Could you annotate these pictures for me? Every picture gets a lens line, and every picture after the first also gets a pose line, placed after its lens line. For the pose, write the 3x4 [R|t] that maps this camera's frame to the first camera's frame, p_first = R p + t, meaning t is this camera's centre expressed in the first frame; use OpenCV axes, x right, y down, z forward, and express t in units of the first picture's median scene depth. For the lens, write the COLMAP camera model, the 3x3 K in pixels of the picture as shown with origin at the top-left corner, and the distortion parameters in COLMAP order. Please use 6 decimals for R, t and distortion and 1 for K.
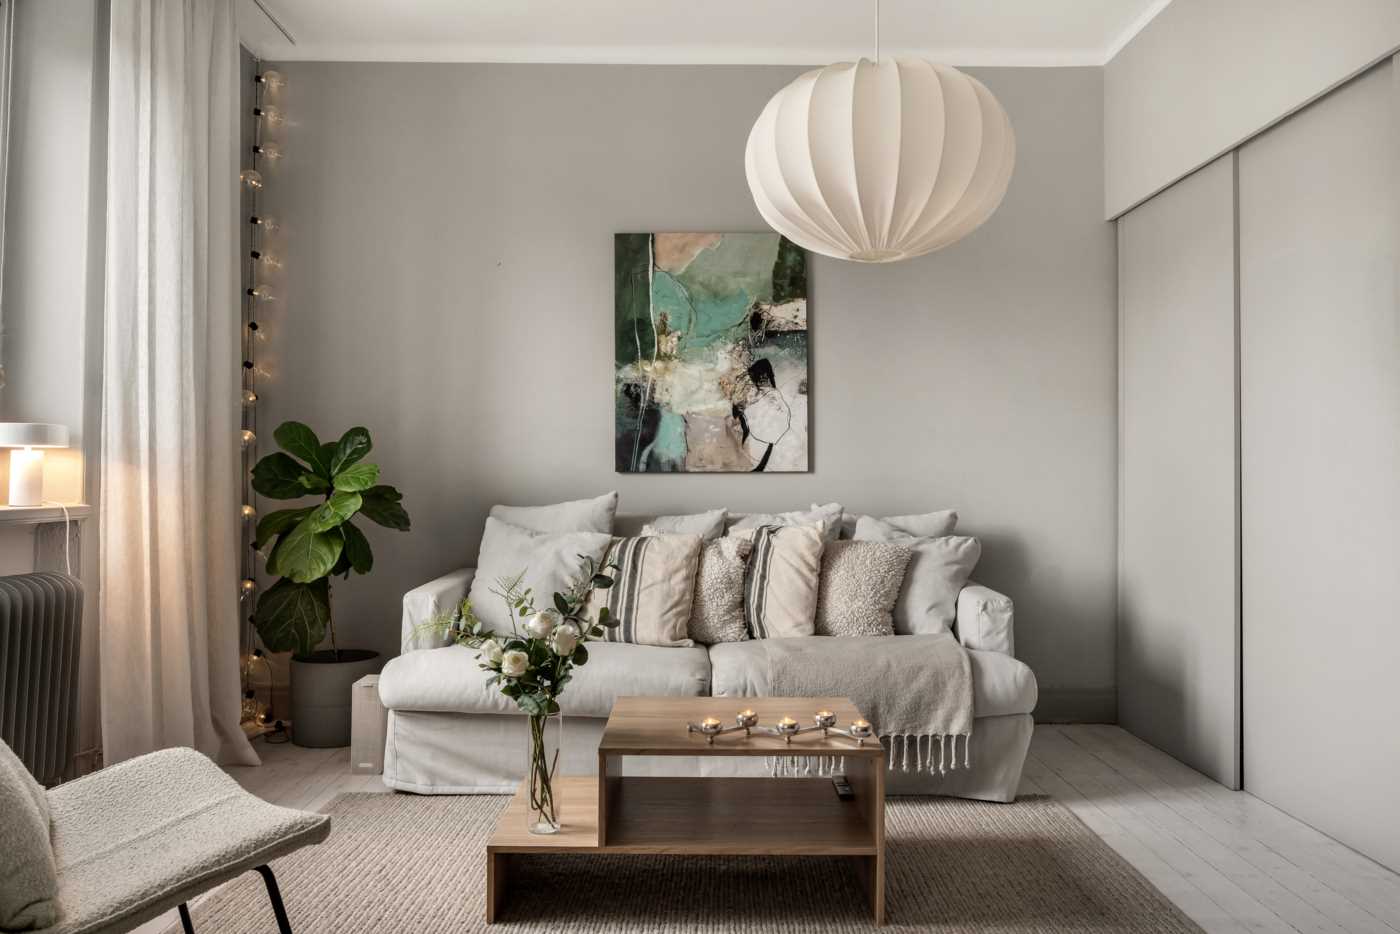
lens RADIAL K [[1034.7, 0, 671.4], [0, 1034.7, 447.5], [0, 0, 1]] dist [-0.002967, 0.001322]
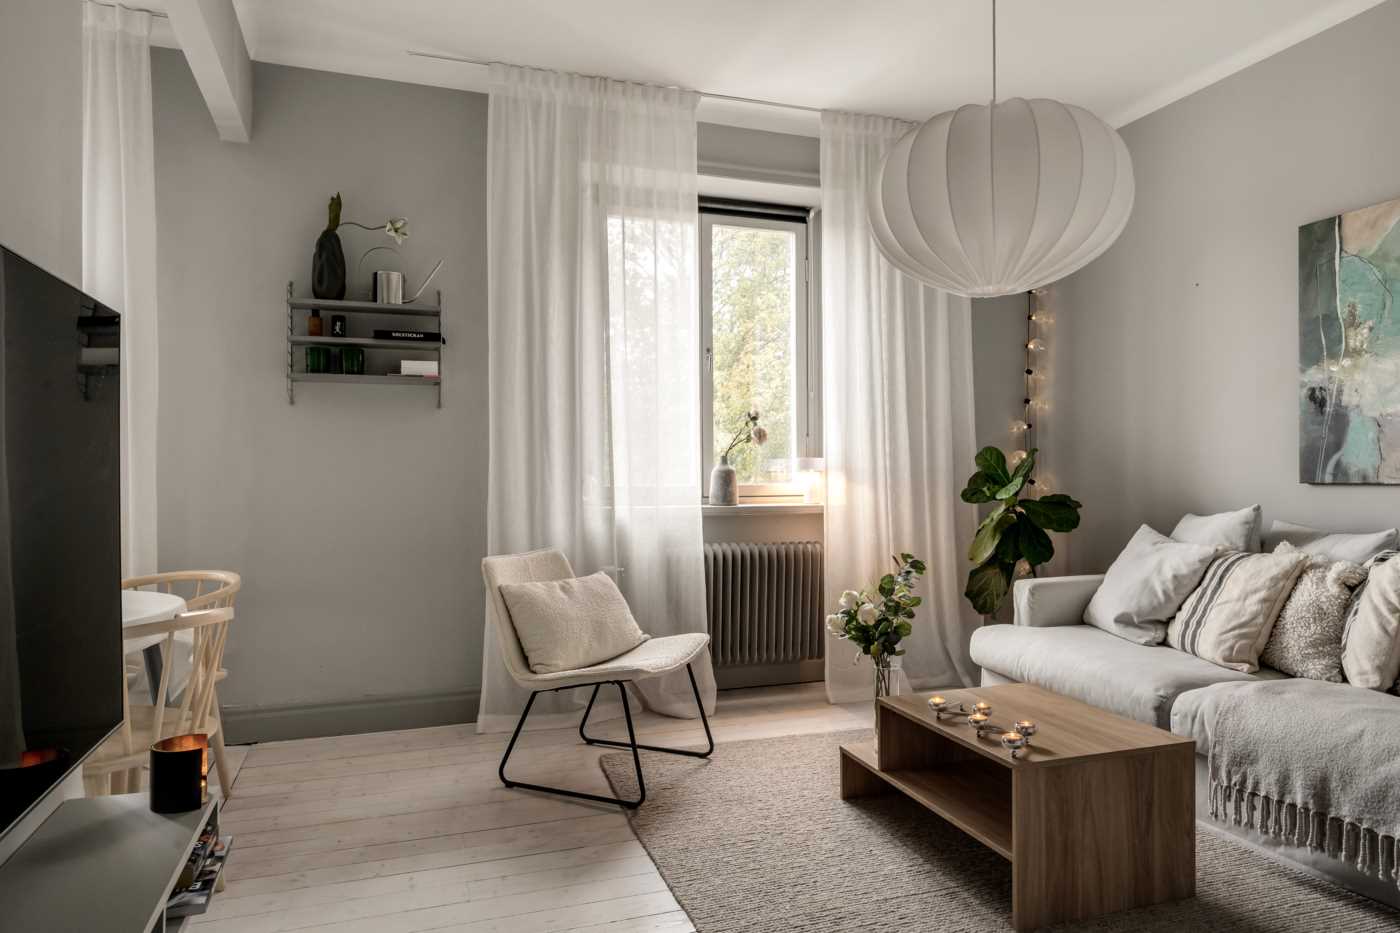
lens RADIAL K [[861.3, 0, 693.8], [0, 861.3, 466.9], [0, 0, 1]] dist [0.006797, 0.001393]
pose [[0.332425, -0.011496, -0.943060, 0.501152], [0.033948, 0.999424, -0.000217, -0.009761], [0.942518, -0.031942, 0.332624, 0.225575]]
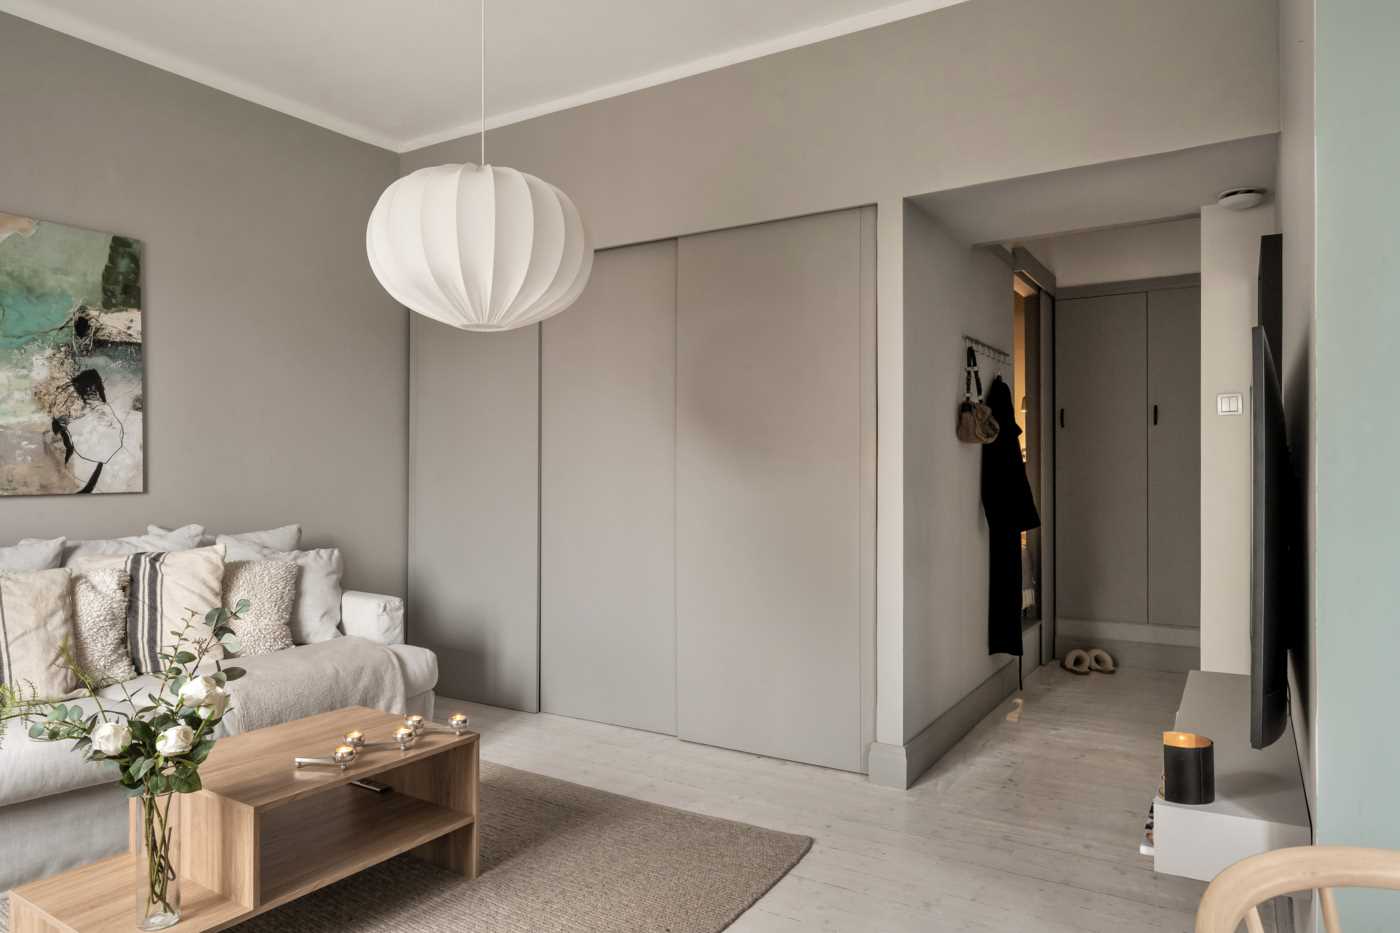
lens RADIAL K [[921.3, 0, 694.4], [0, 921.3, 461.3], [0, 0, 1]] dist [0.009994, -0.000886]
pose [[0.534493, 0.003429, 0.845166, -0.315878], [-0.022833, 0.999685, 0.010383, -0.025537], [-0.844865, -0.024848, 0.534403, 0.113982]]
